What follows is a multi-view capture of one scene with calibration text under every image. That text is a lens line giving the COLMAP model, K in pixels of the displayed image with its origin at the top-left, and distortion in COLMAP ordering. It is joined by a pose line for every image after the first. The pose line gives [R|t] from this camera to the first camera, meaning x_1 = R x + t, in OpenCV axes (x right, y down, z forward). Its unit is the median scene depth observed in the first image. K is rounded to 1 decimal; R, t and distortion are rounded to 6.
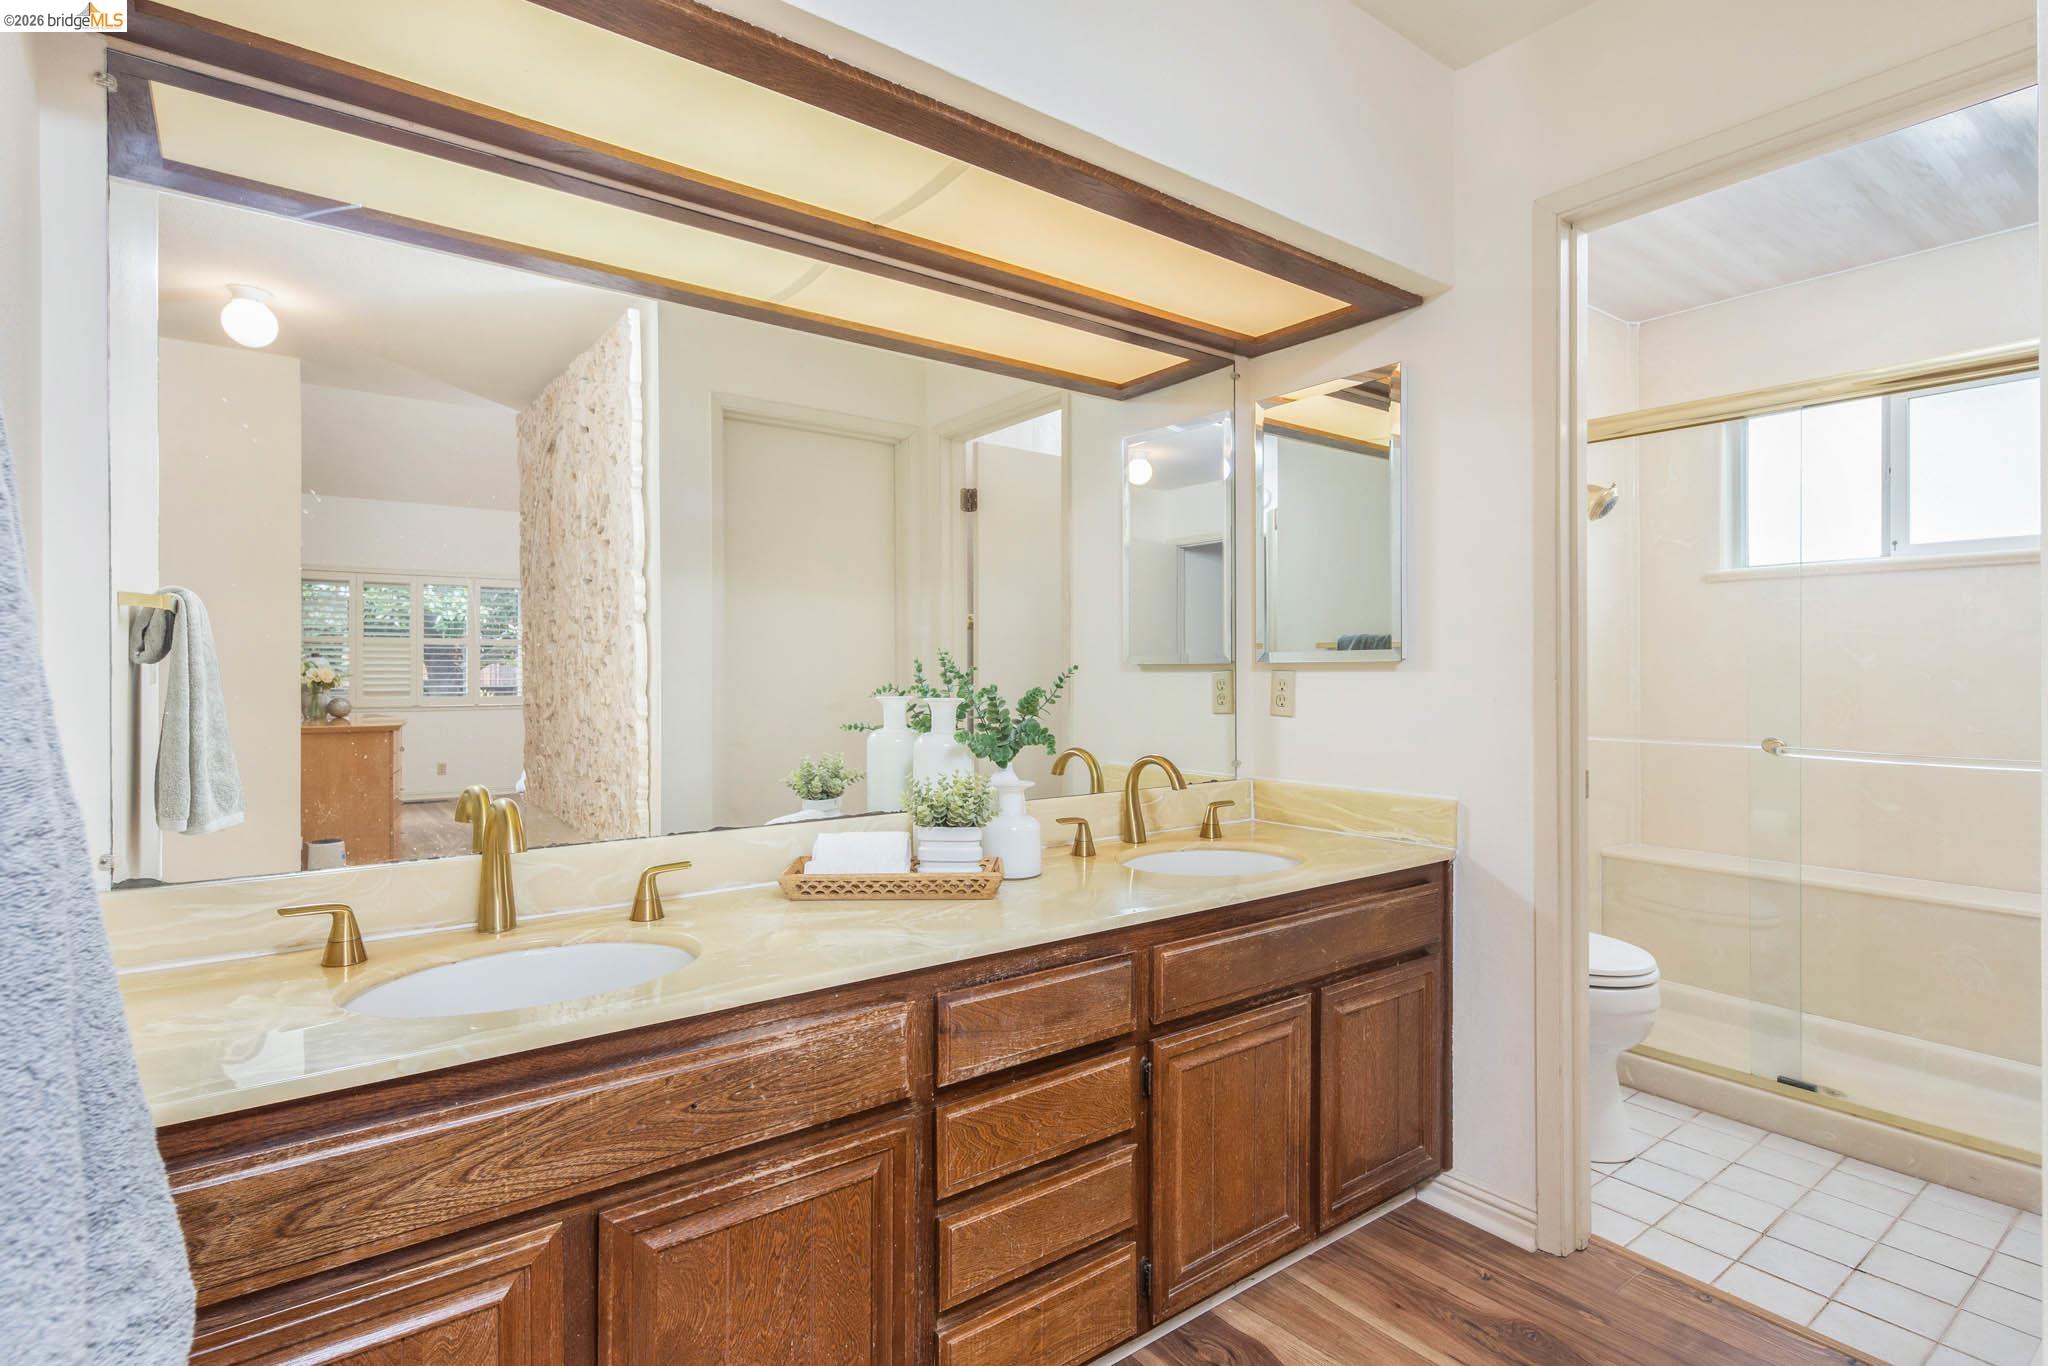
lens RADIAL K [[1010.1, 0, 1017.3], [0, 1010.1, 676.7], [0, 0, 1]] dist [0.001752, -0.000016]
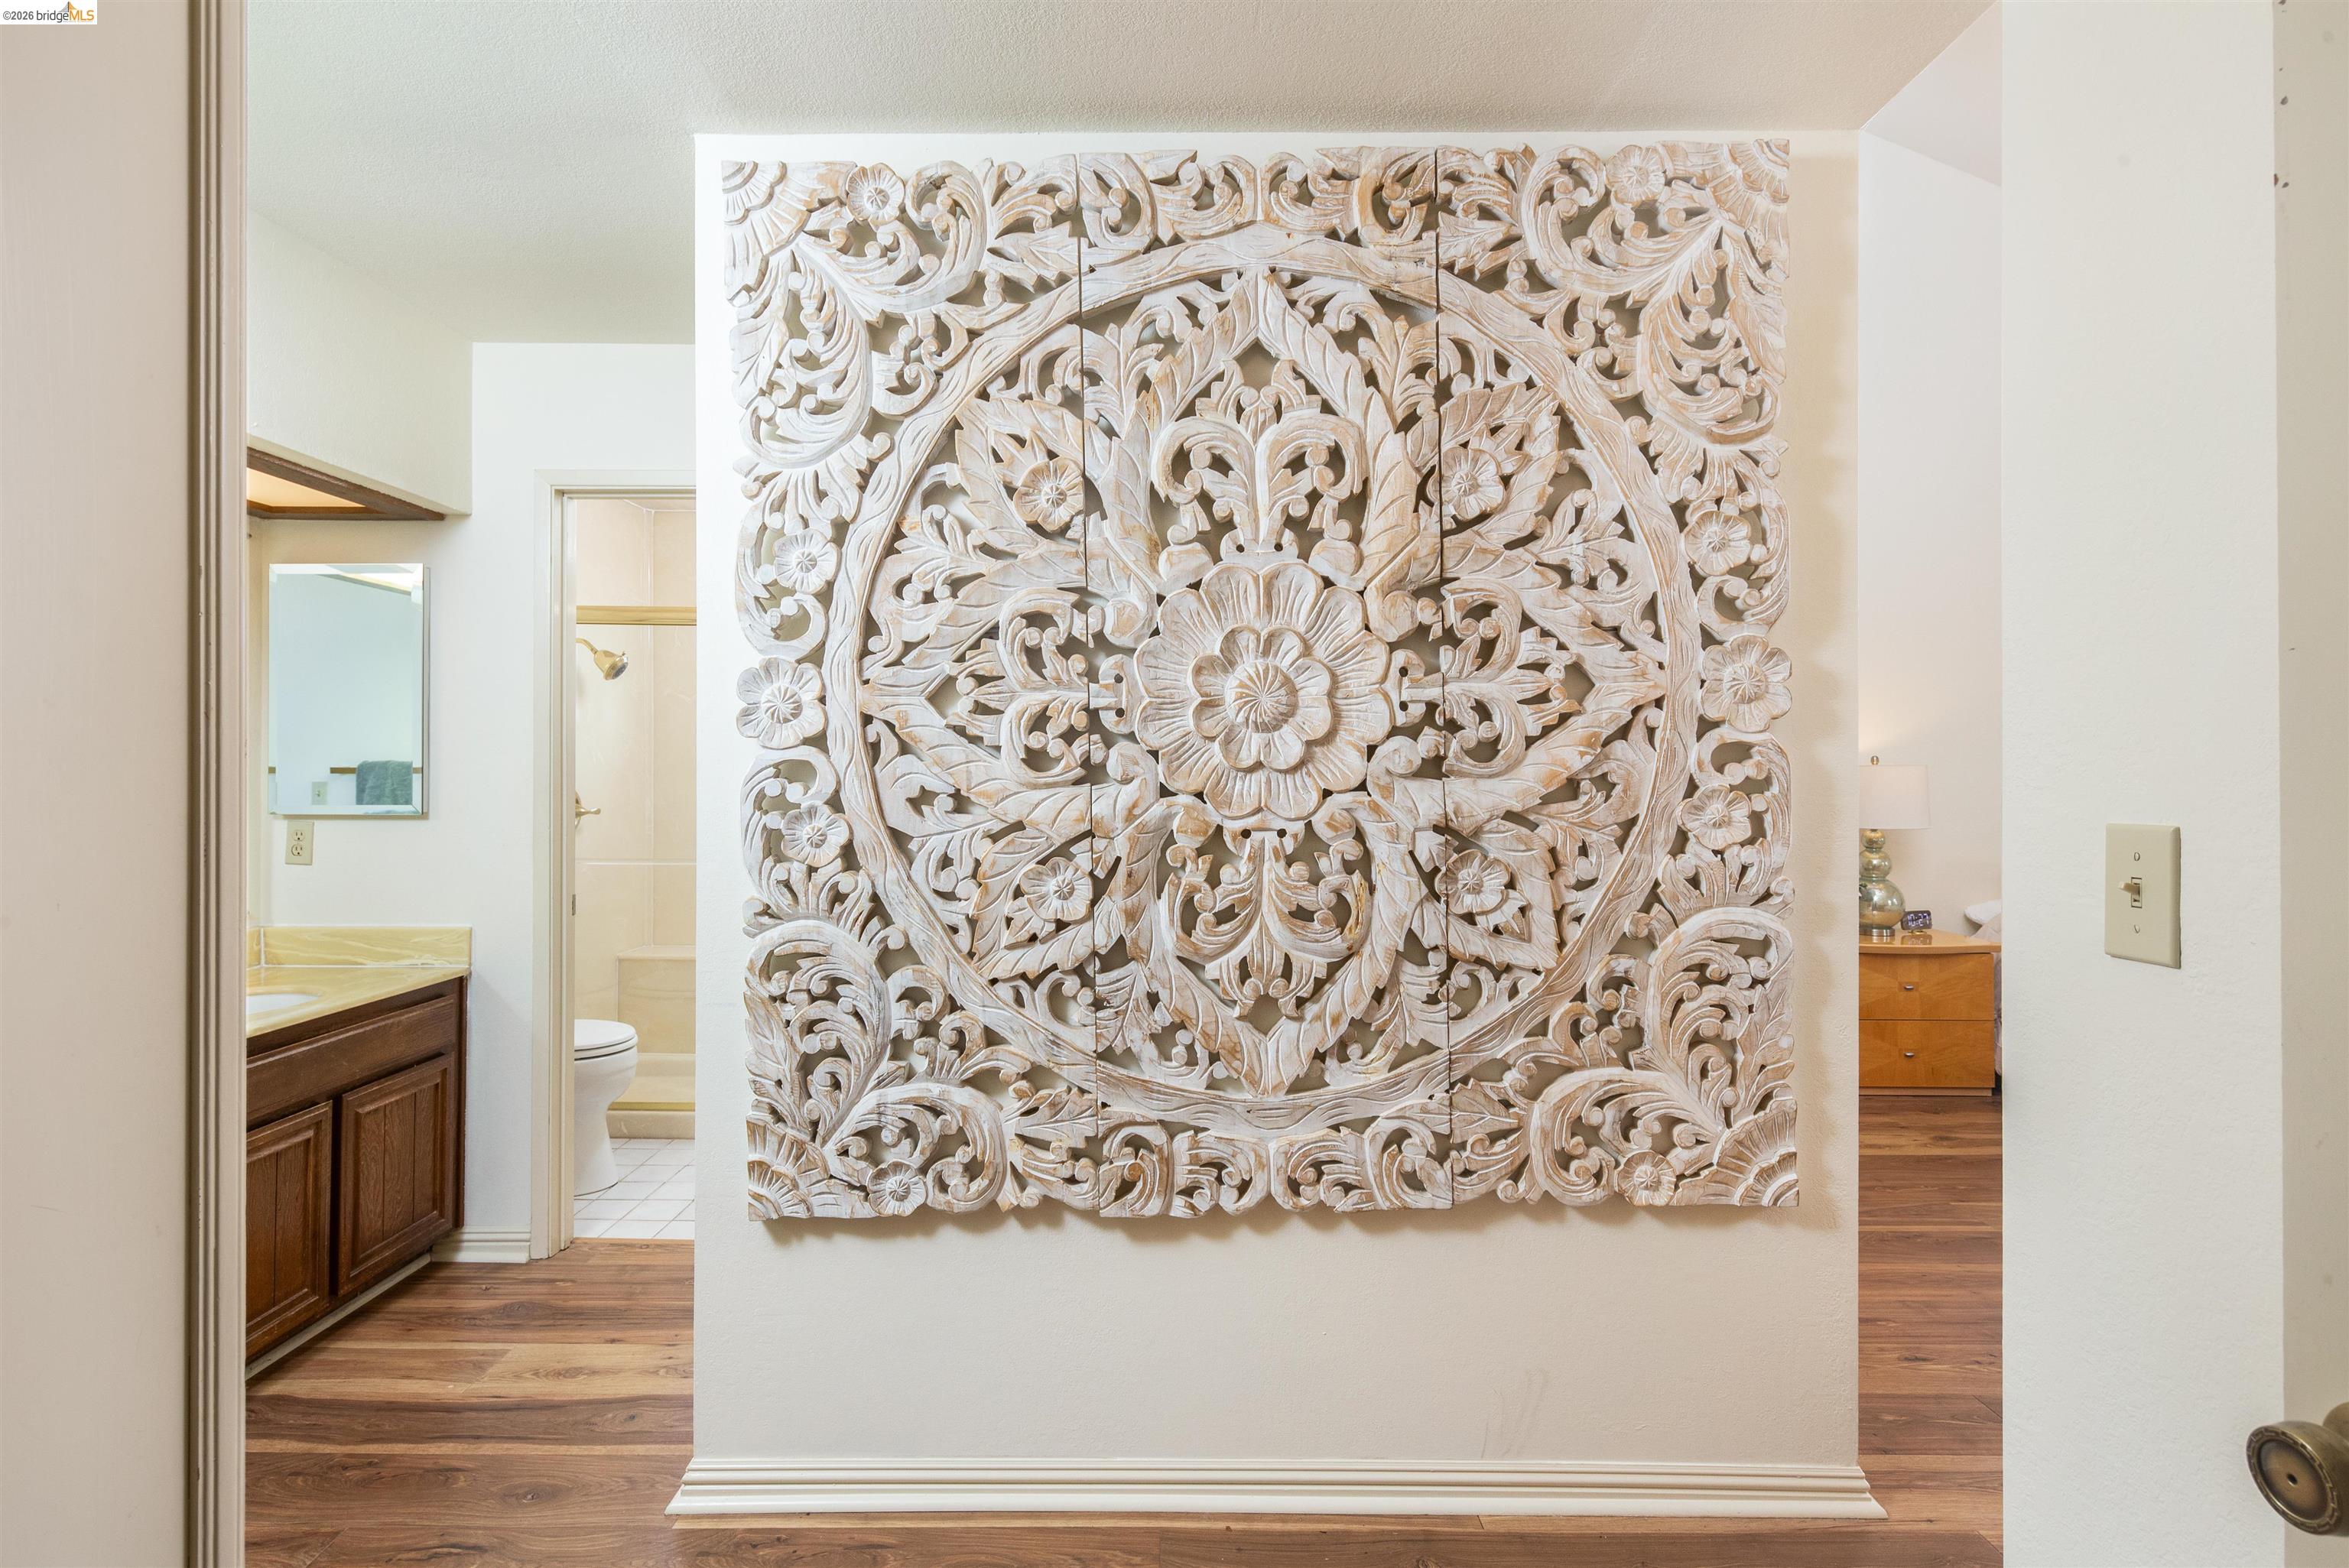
lens RADIAL K [[1158.5, 0, 1167.0], [0, 1158.5, 764.3], [0, 0, 1]] dist [0.001752, -0.000016]
pose [[0.607243, 0.009828, 0.794455, -0.190877], [-0.005656, 0.999952, -0.008047, -0.075499], [-0.794496, 0.000393, 0.607270, -0.579644]]
